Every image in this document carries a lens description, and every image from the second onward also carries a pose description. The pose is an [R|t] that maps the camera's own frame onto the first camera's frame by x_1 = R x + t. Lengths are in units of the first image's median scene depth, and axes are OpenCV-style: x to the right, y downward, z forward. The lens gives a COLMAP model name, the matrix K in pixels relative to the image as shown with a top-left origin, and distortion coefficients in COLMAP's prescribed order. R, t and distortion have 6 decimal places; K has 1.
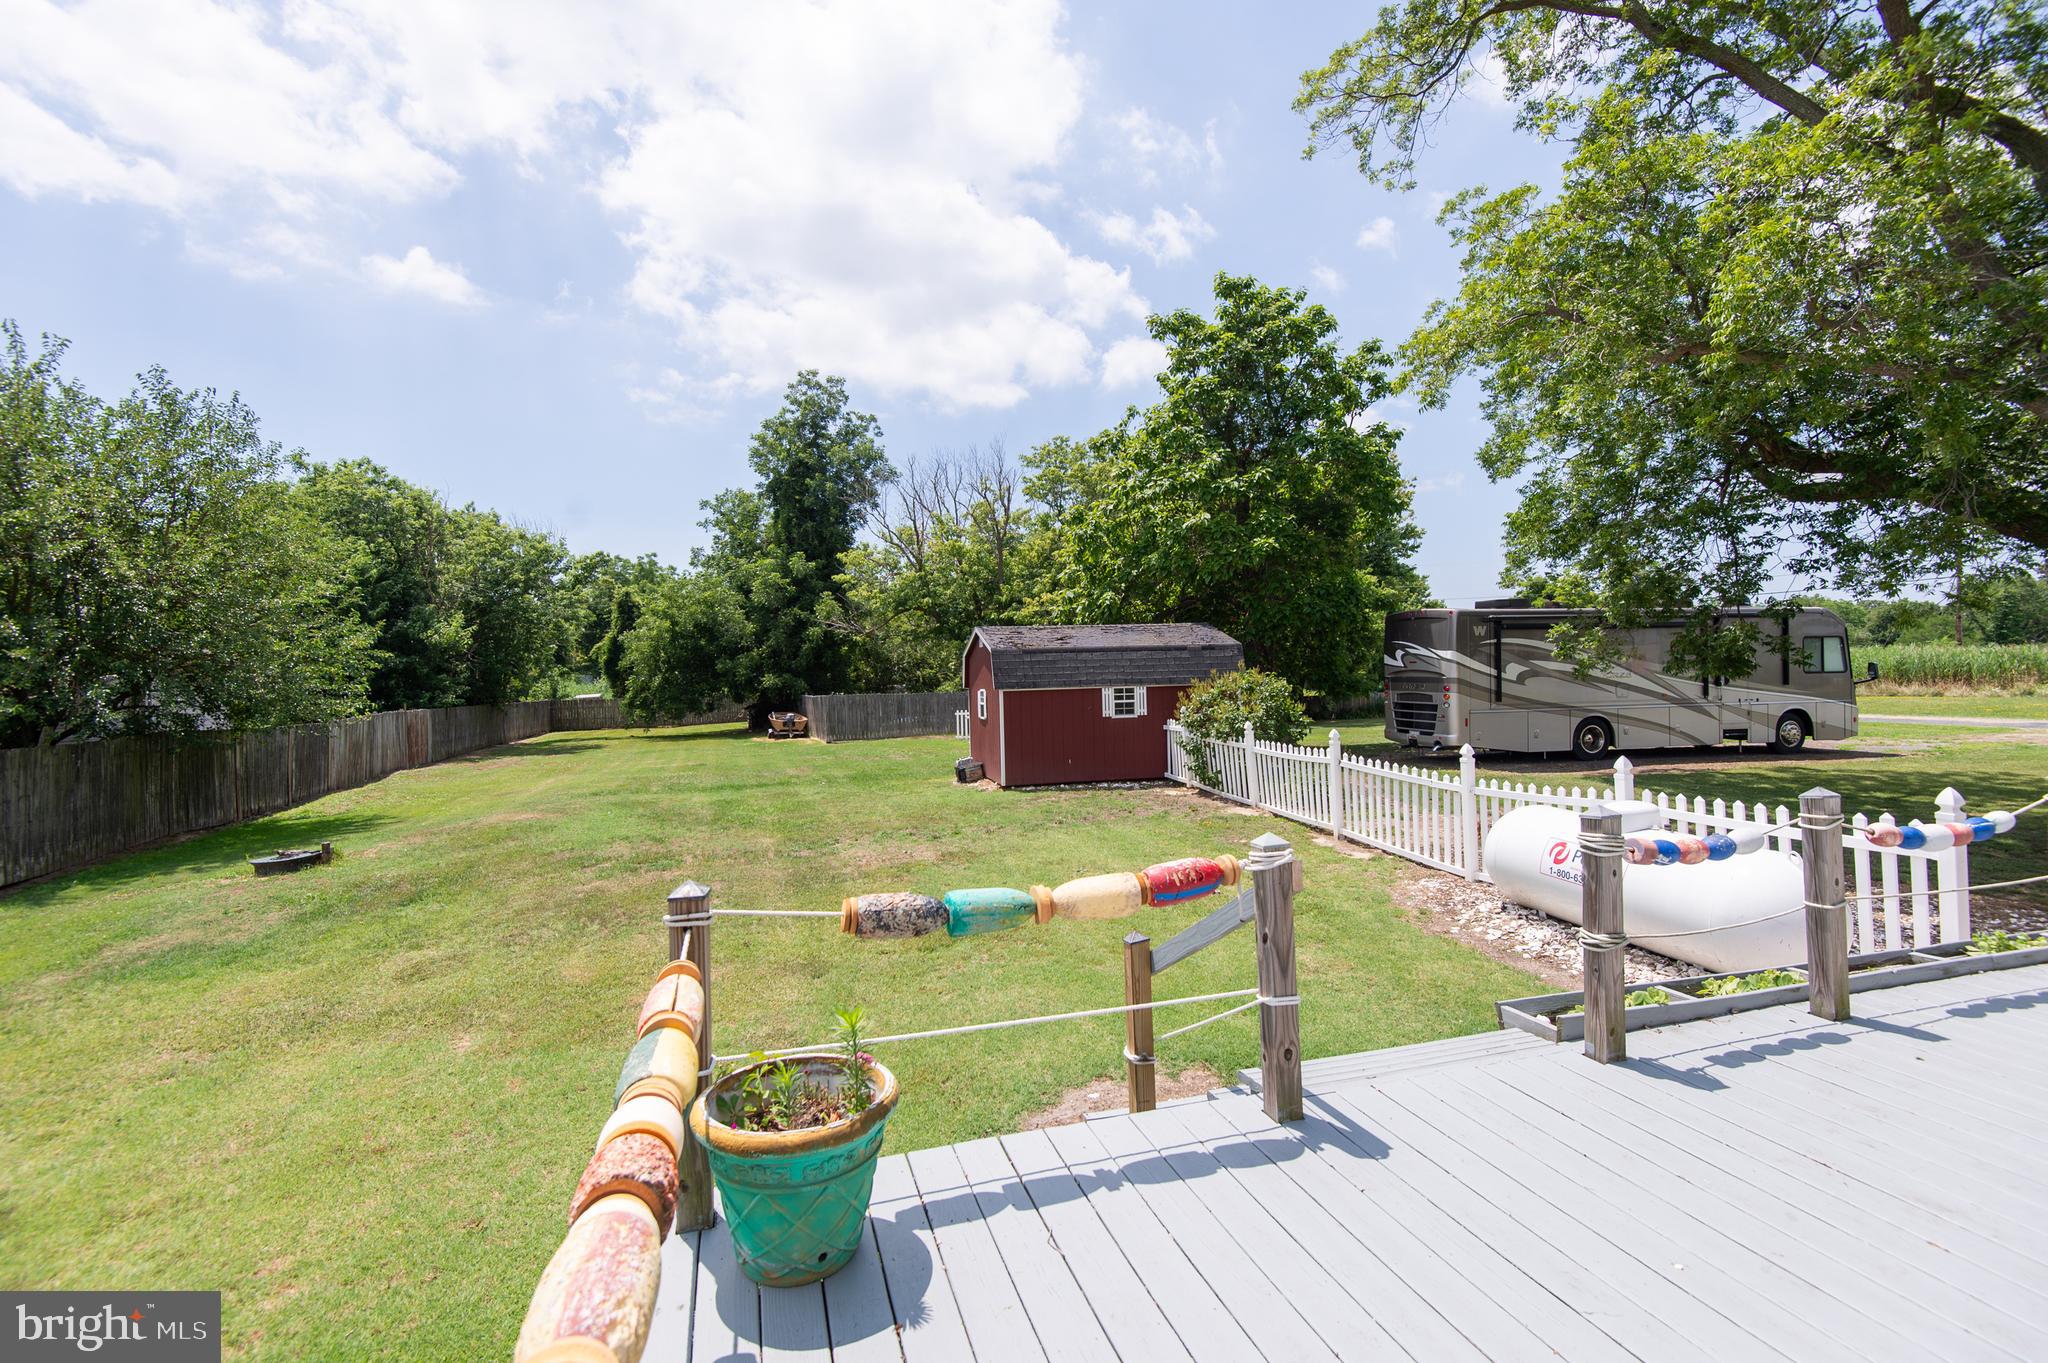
lens RADIAL K [[936.2, 0, 1025.4], [0, 936.2, 673.8], [0, 0, 1]] dist [0.020234, -0.008834]
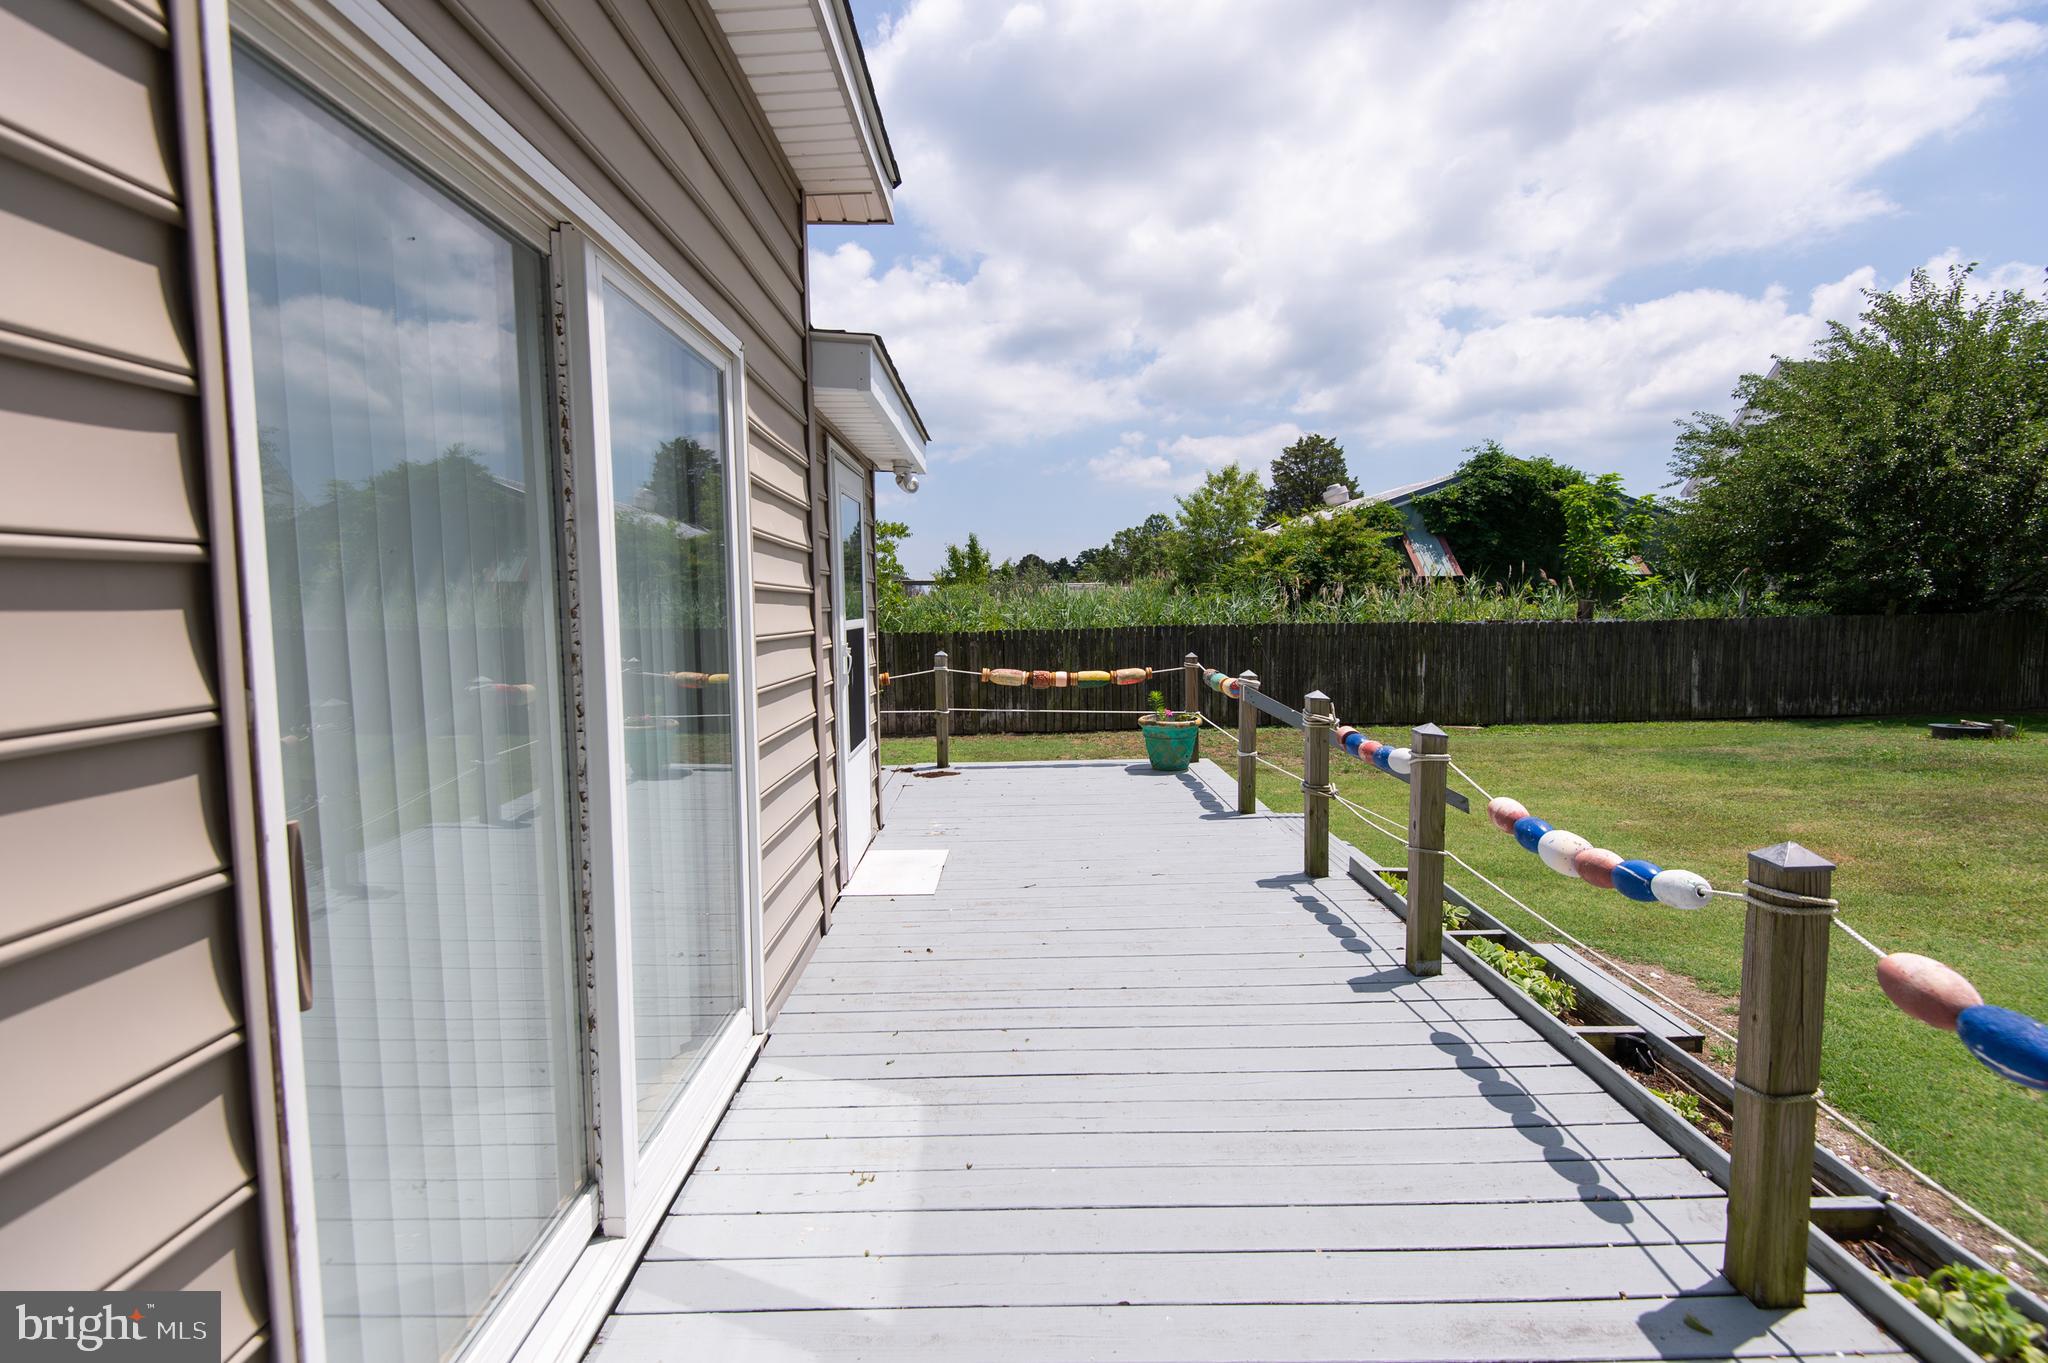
lens RADIAL K [[936.2, 0, 1020.2], [0, 936.2, 676.4], [0, 0, 1]] dist [0.020234, -0.008834]
pose [[-0.292752, 0.110243, -0.949812, 1.870264], [0.026636, 0.993886, 0.107149, -0.029904], [0.955817, 0.006069, -0.293898, 0.931233]]
